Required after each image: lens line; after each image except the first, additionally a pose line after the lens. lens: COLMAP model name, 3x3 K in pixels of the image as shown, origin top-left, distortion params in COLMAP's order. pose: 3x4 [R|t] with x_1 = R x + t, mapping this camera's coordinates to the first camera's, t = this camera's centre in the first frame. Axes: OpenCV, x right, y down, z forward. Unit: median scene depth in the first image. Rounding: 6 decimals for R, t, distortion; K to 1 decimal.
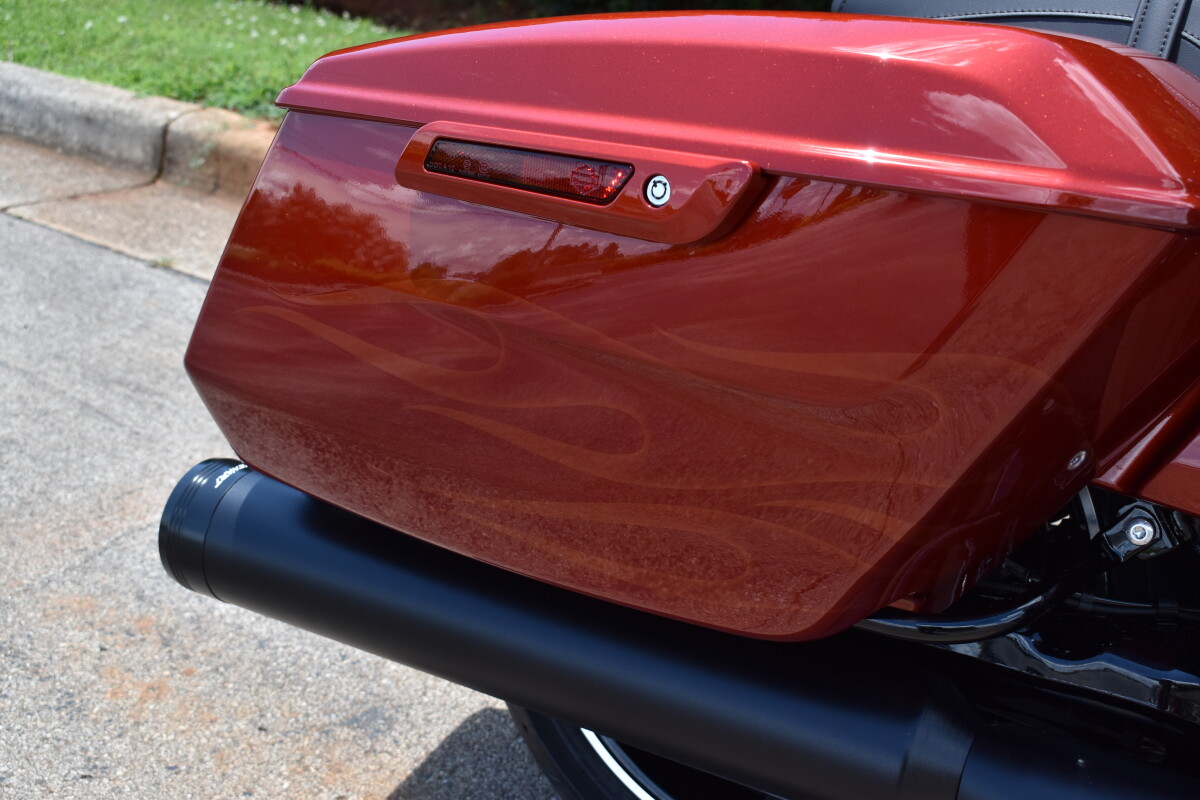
lens RADIAL K [[1590.7, 0, 599.2], [0, 1590.7, 400.1], [0, 0, 1]] dist [-0.011138, 0.000000]
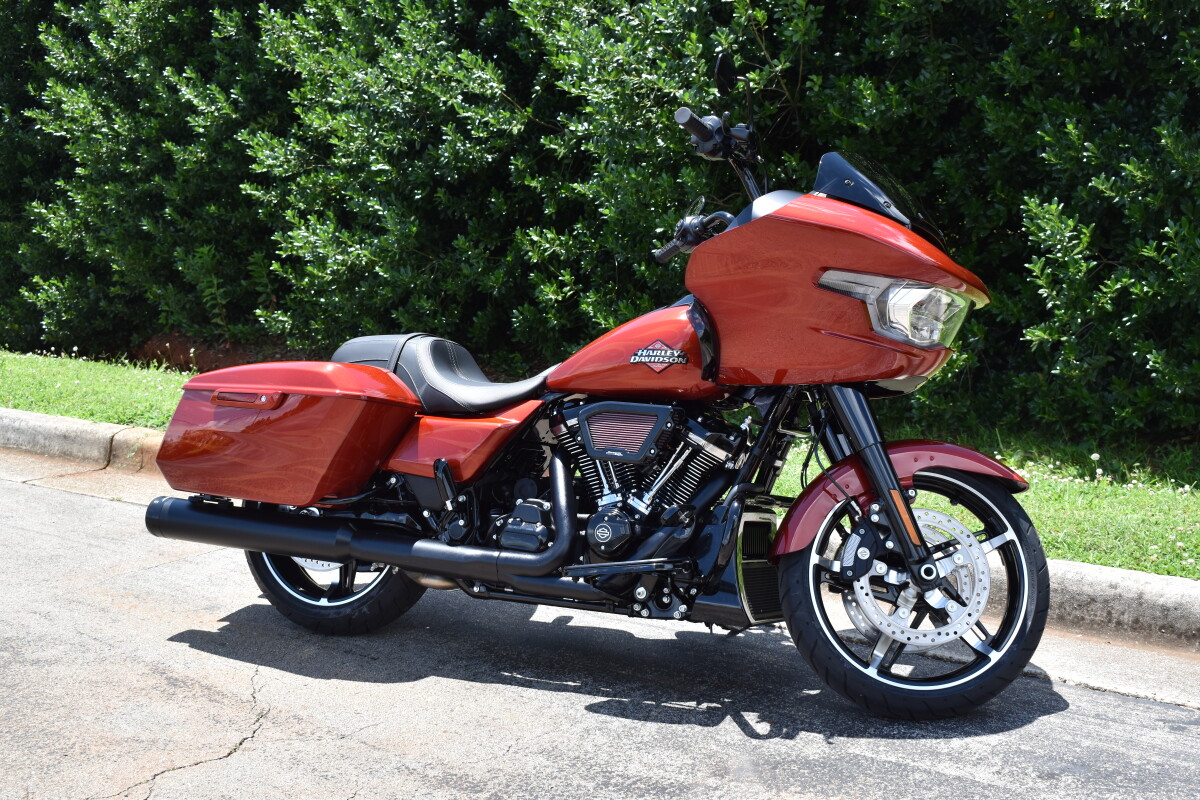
lens RADIAL K [[1590.7, 0, 600.5], [0, 1590.7, 399.7], [0, 0, 1]] dist [-0.011138, 0.000000]
pose [[0.996895, -0.033688, 0.071174, 0.144888], [0.048351, 0.975283, -0.215606, 0.192456], [-0.062151, 0.218378, 0.973883, -0.761490]]
